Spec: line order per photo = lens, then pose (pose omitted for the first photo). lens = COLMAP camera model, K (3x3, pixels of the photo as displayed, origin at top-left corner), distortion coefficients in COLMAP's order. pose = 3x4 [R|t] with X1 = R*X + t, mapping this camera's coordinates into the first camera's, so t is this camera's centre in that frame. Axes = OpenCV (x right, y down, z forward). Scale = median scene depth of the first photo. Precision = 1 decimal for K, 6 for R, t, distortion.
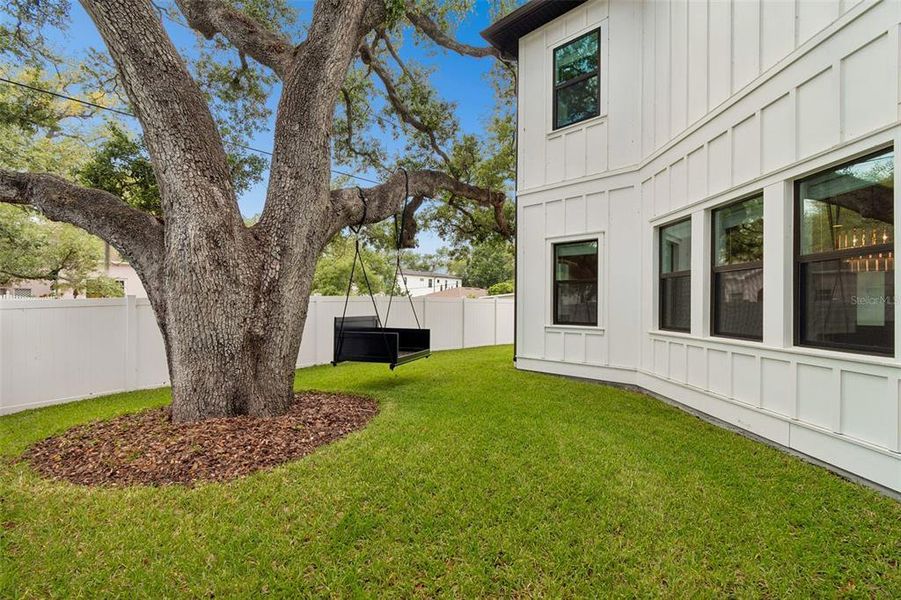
lens RADIAL K [[401.1, 0, 448.9], [0, 401.1, 302.0], [0, 0, 1]] dist [0.004372, -0.000318]
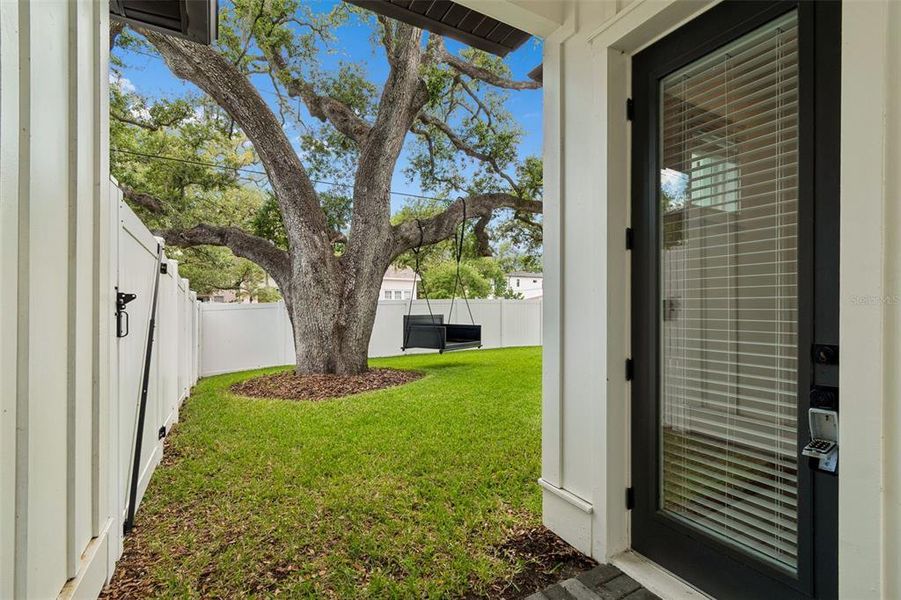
lens RADIAL K [[401.1, 0, 448.8], [0, 401.1, 306.8], [0, 0, 1]] dist [0.004372, -0.000318]
pose [[0.957822, -0.005853, -0.287302, 0.204666], [0.007729, 0.999956, 0.005398, 0.002265], [0.287257, -0.007391, 0.957825, -0.212810]]
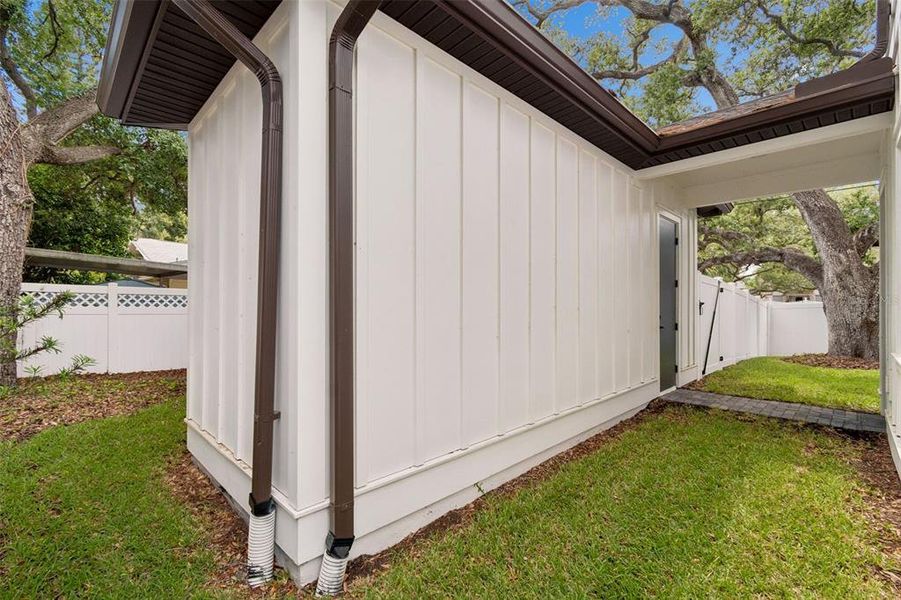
lens RADIAL K [[401.1, 0, 447.0], [0, 401.1, 302.8], [0, 0, 1]] dist [0.004372, -0.000318]
pose [[-0.018271, -0.014329, -0.999730, 0.829815], [0.004630, 0.999885, -0.014415, 0.005792], [0.999822, -0.004892, -0.018202, -0.570969]]
